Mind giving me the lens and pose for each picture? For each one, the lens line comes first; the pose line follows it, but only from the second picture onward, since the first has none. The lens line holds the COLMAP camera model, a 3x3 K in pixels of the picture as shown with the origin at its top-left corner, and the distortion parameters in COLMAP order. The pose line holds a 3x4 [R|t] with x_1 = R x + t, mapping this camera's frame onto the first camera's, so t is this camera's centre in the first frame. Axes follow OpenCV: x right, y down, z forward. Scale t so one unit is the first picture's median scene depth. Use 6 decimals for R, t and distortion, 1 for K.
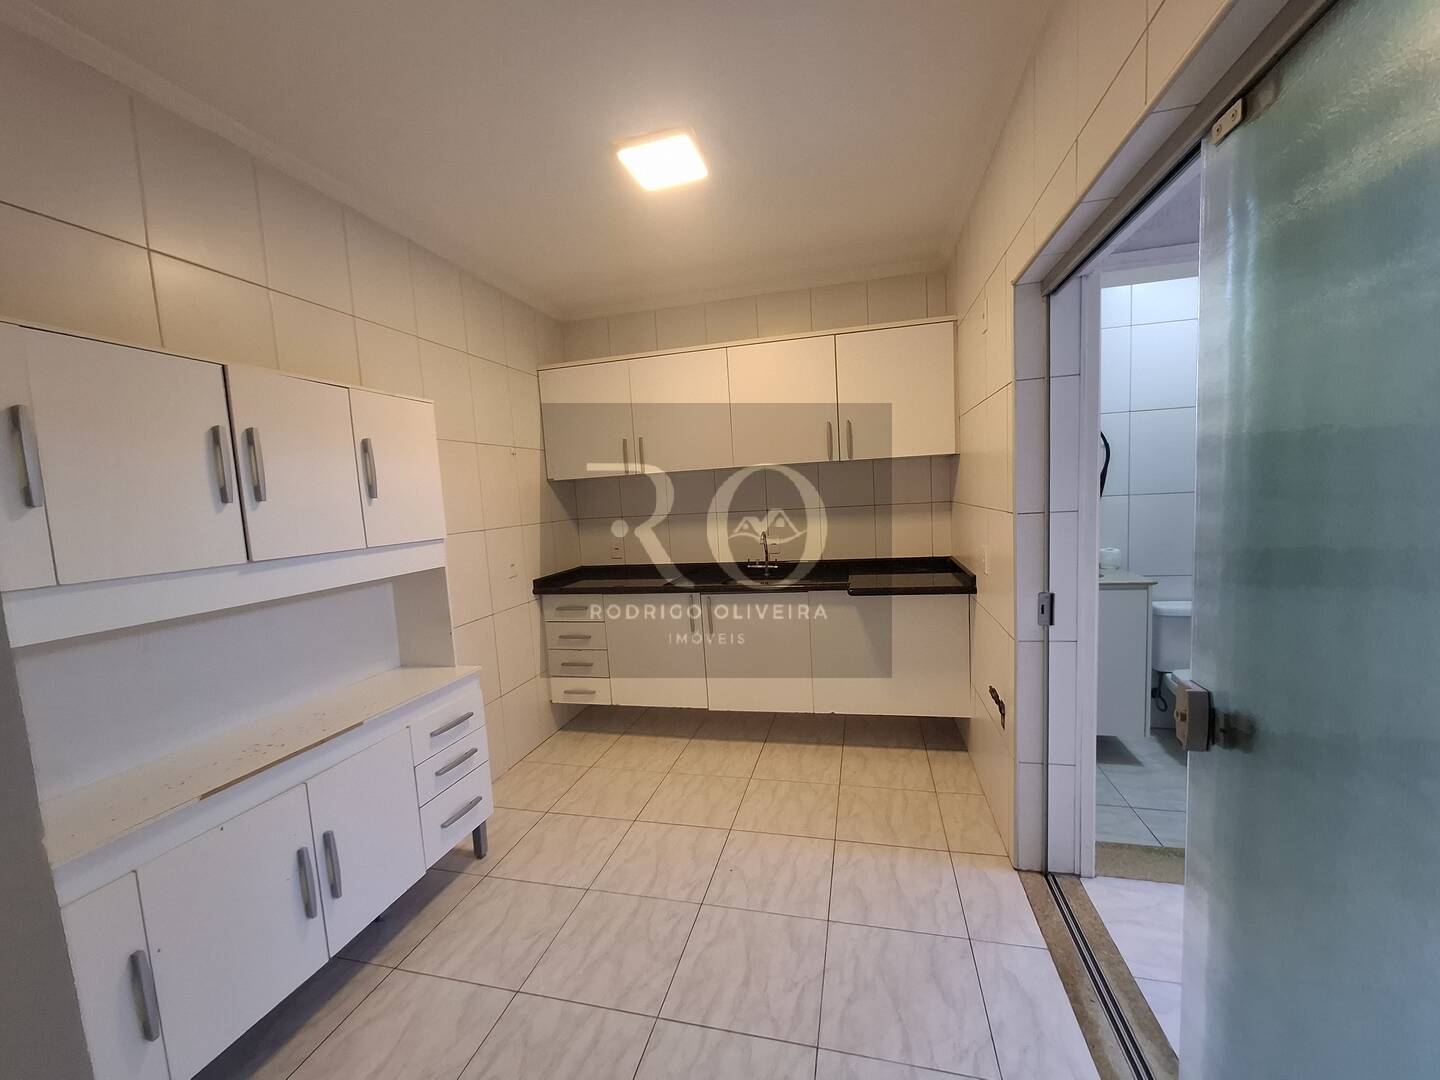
lens RADIAL K [[562.0, 0, 726.8], [0, 562.0, 548.2], [0, 0, 1]] dist [0.012155, -0.006625]
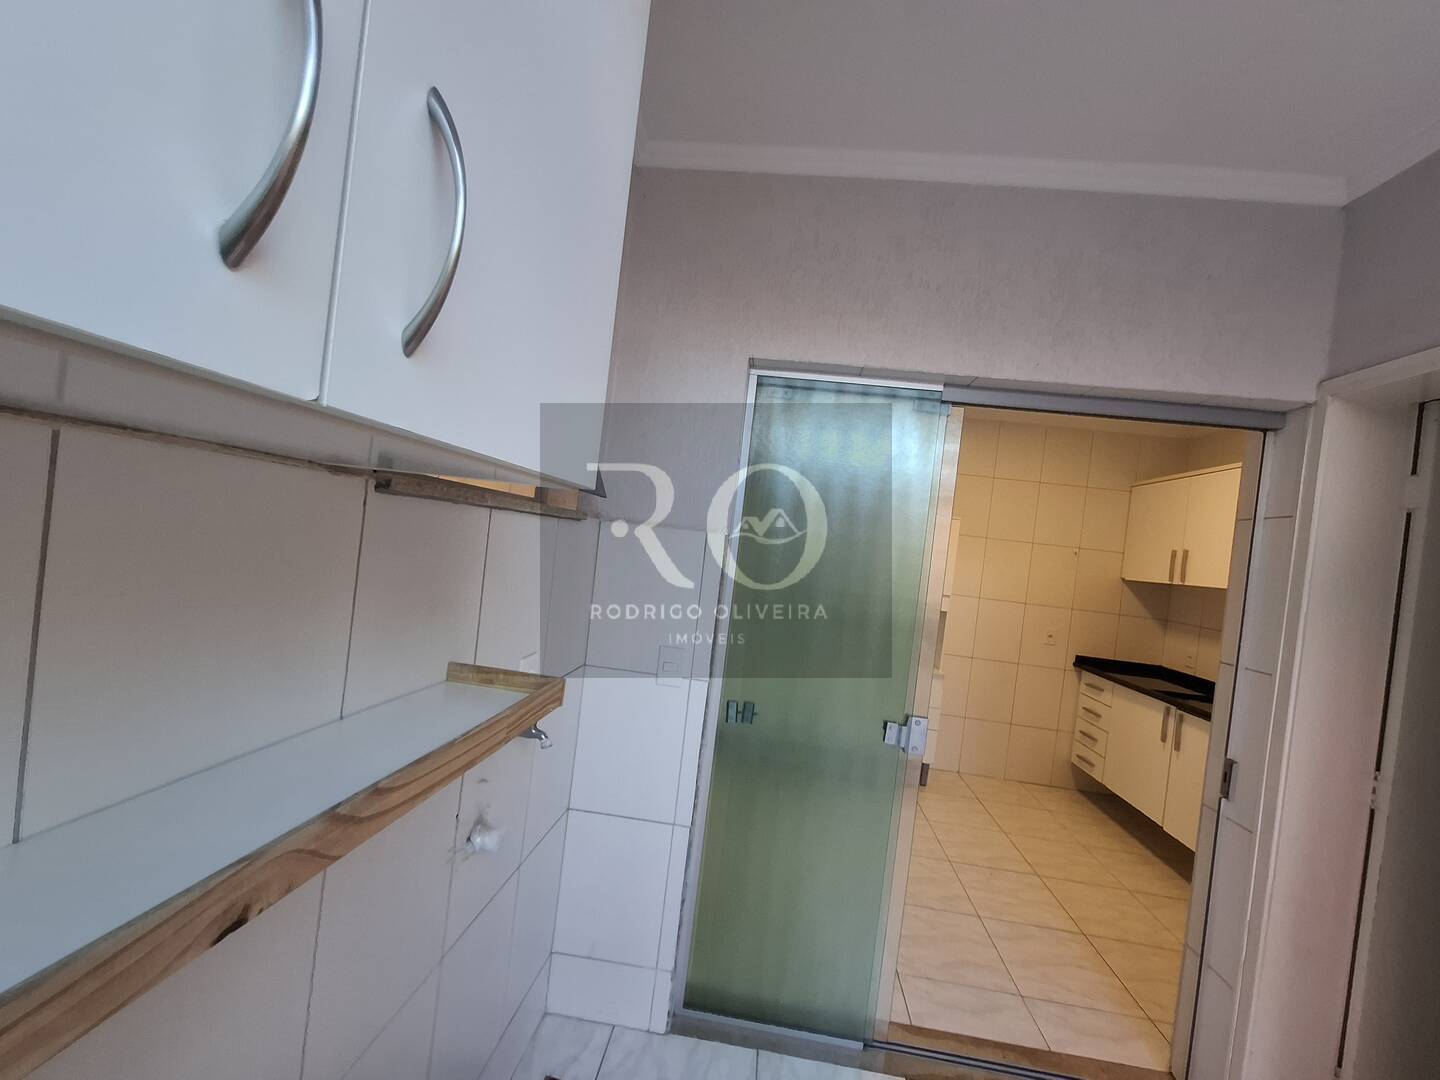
lens RADIAL K [[562.0, 0, 726.8], [0, 562.0, 548.2], [0, 0, 1]] dist [0.012155, -0.006625]
pose [[0.129475, 0.074823, -0.988756, 0.765873], [-0.217077, 0.975100, 0.045364, -0.061649], [0.967530, 0.208763, 0.142493, 0.038444]]
